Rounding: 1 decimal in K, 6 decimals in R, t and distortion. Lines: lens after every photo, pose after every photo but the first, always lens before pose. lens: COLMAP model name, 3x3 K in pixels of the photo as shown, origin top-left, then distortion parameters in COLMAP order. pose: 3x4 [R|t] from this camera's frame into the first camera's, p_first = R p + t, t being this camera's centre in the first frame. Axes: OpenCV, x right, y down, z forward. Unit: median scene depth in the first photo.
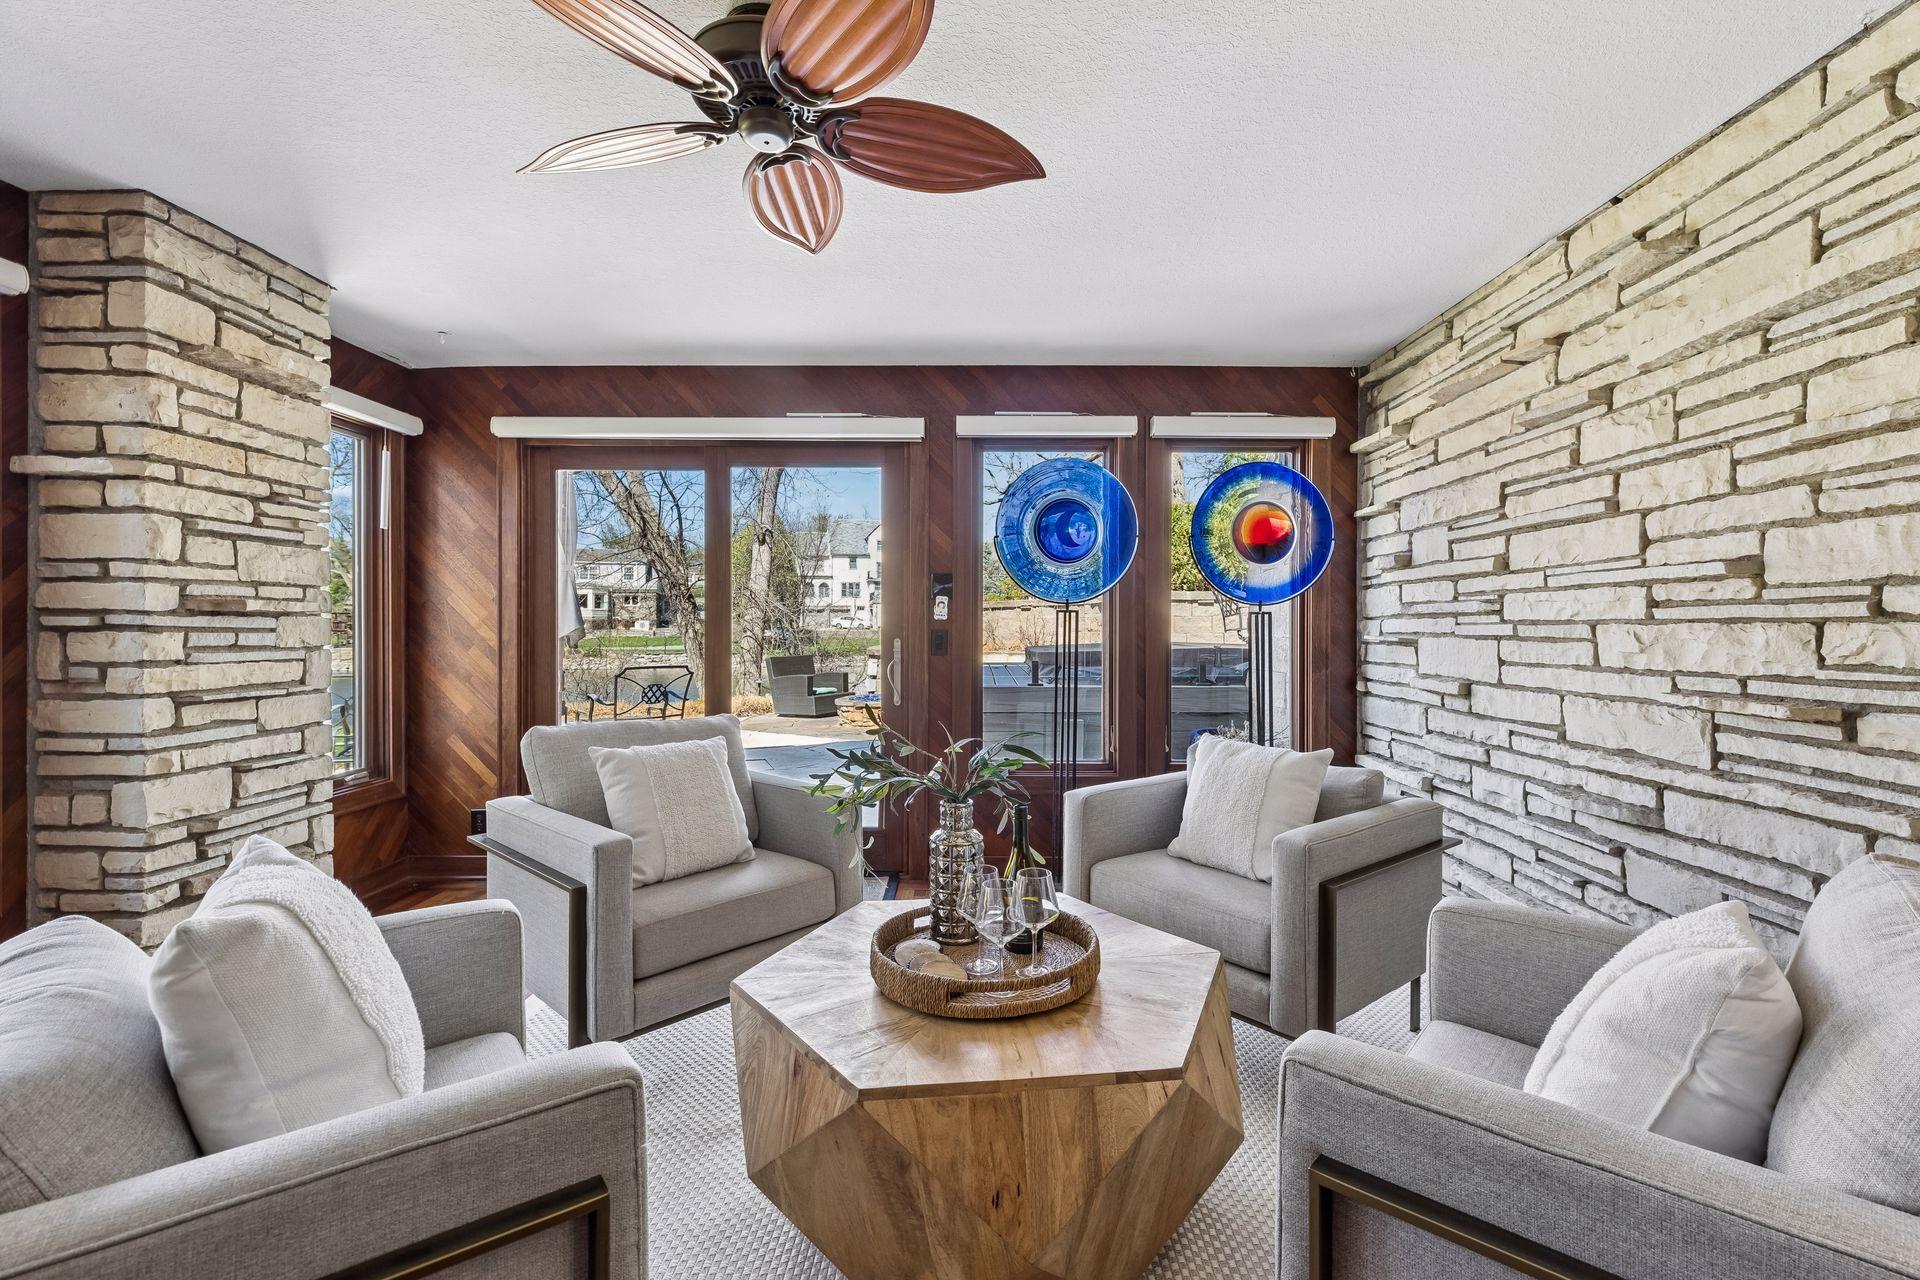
lens RADIAL K [[870.0, 0, 960.7], [0, 870.0, 632.4], [0, 0, 1]] dist [-0.001307, 0.000728]
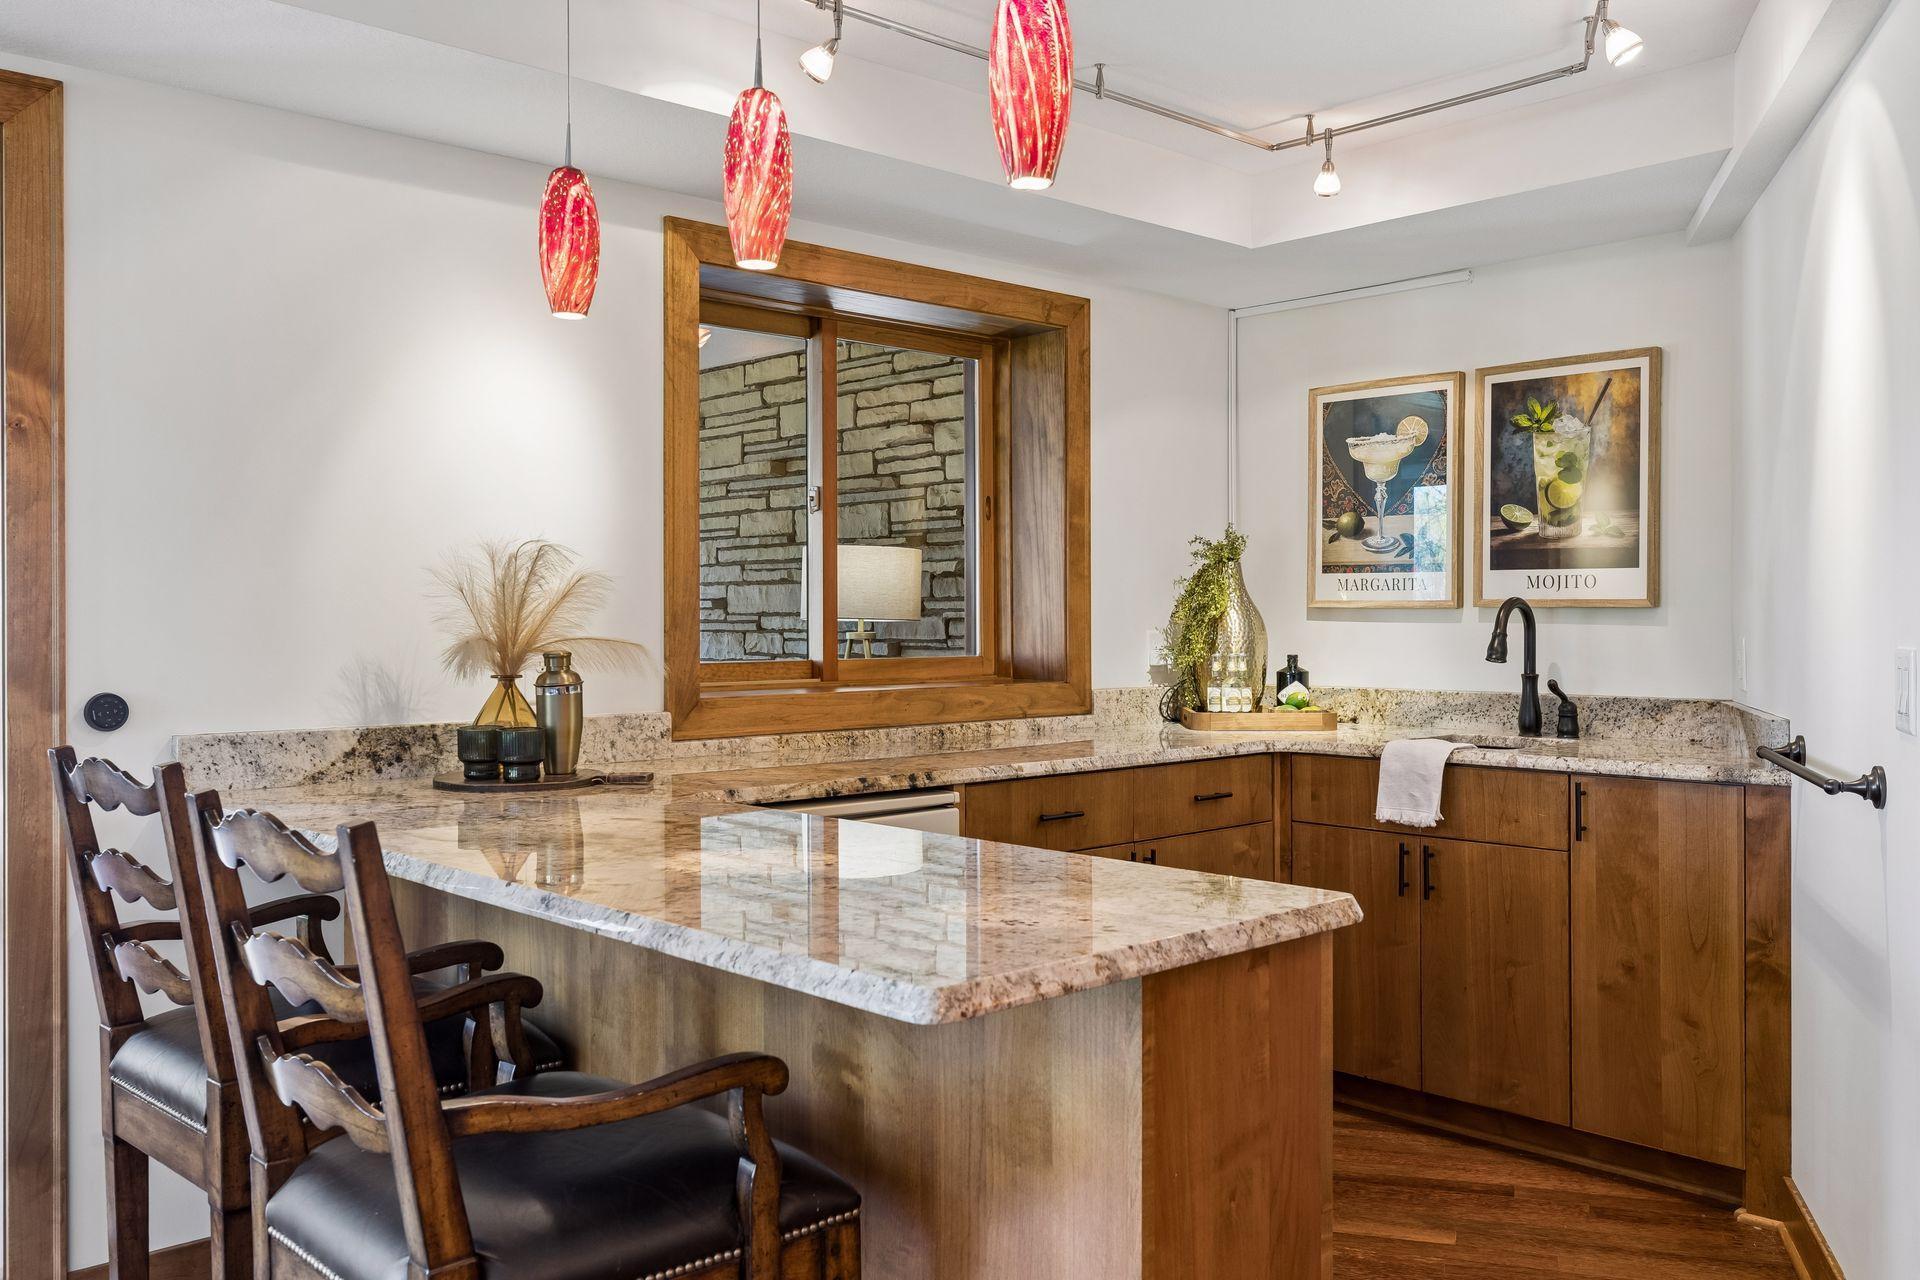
lens RADIAL K [[1559.2, 0, 971.0], [0, 1559.2, 638.5], [0, 0, 1]] dist [0.006229, 0.000835]
pose [[0.718436, -0.006482, 0.695563, -1.009036], [0.002223, 0.999973, 0.007023, -0.018151], [-0.695590, -0.003499, 0.718431, -1.702618]]
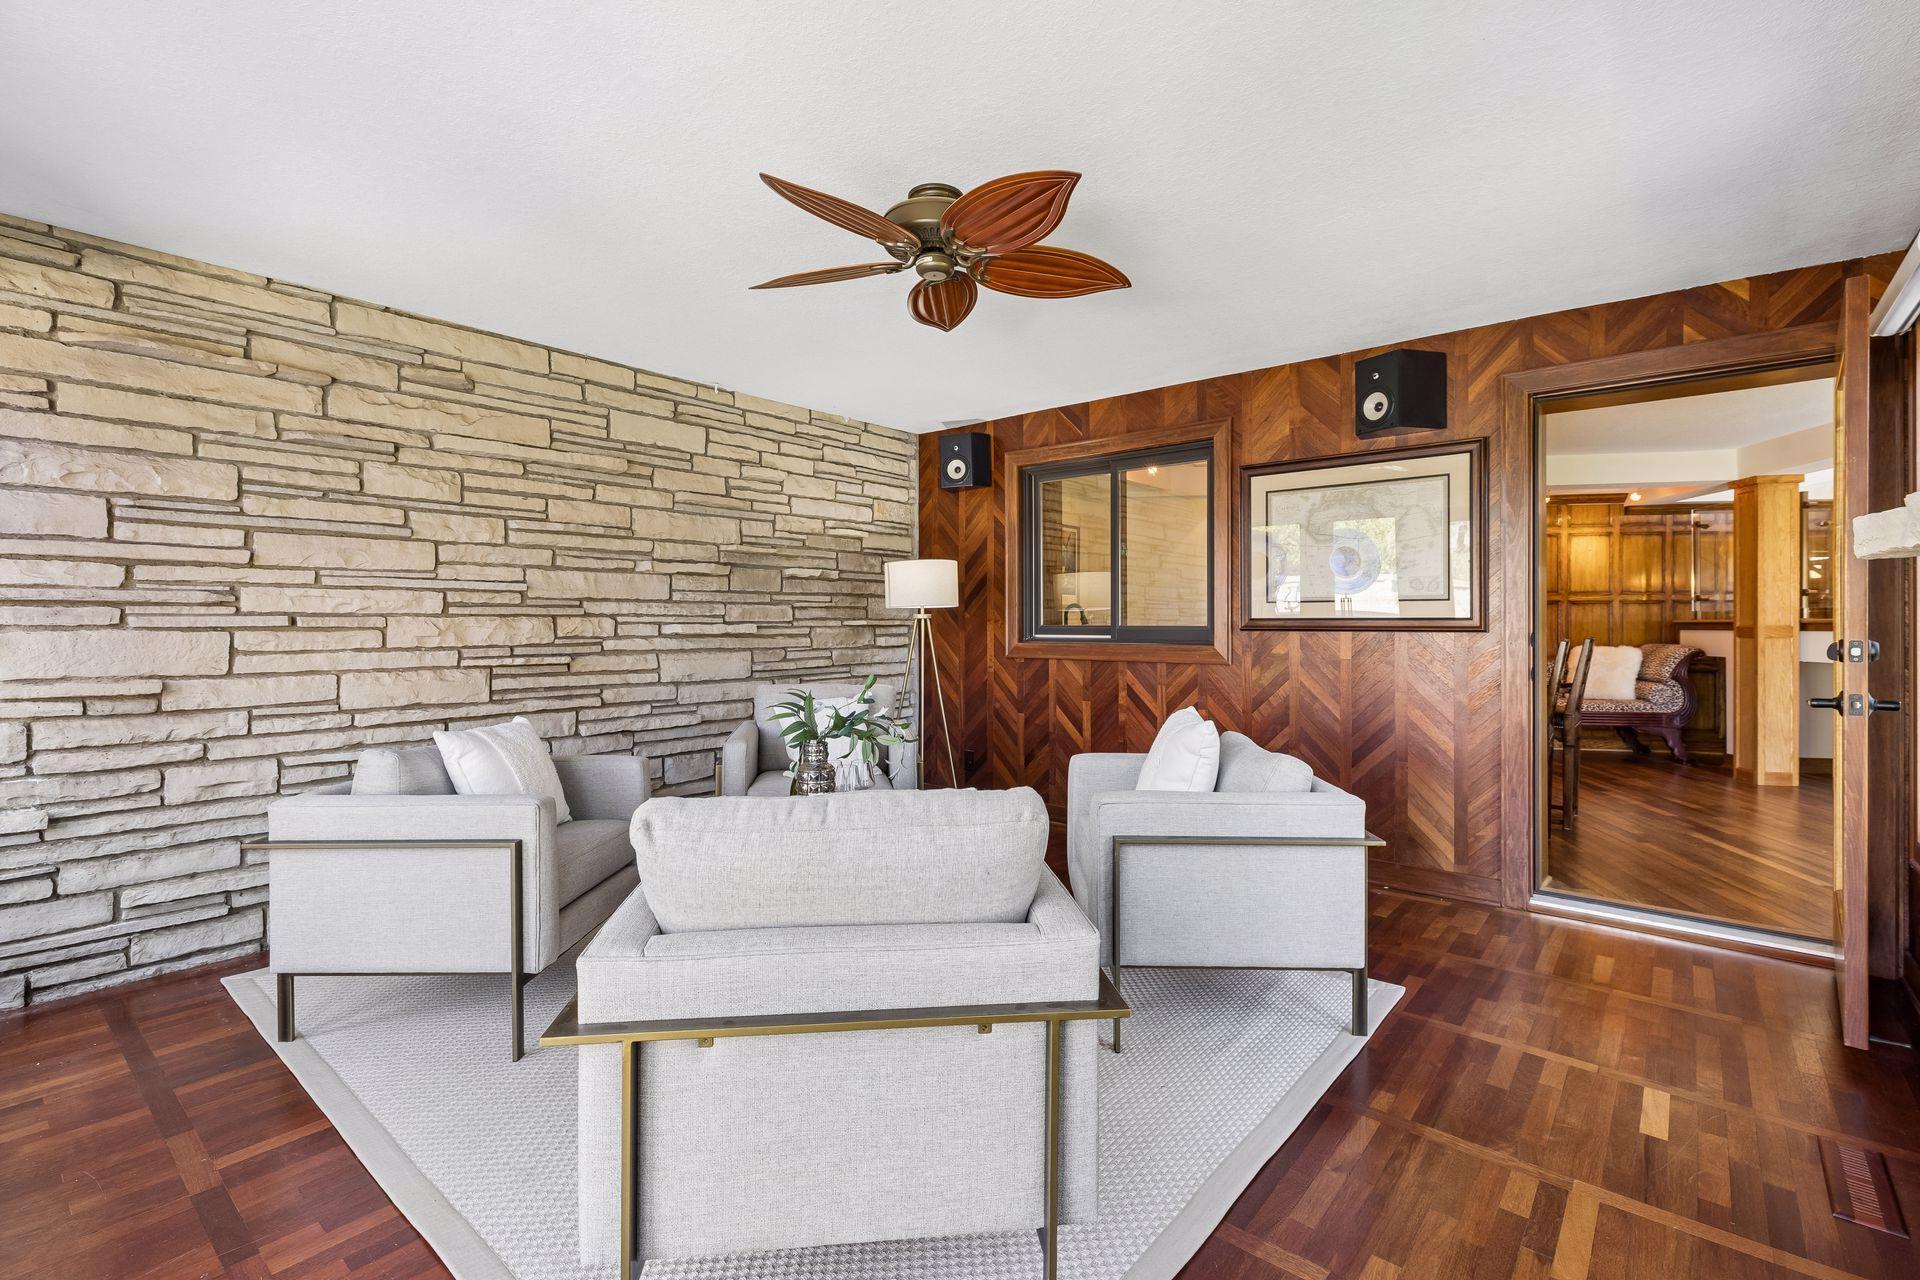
lens RADIAL K [[870.0, 0, 954.1], [0, 870.0, 627.9], [0, 0, 1]] dist [-0.001307, 0.000728]
pose [[-0.774683, -0.006275, 0.632319, -0.899746], [0.002783, 0.999907, 0.013332, -0.008393], [-0.632344, 0.012088, -0.774593, 1.660267]]
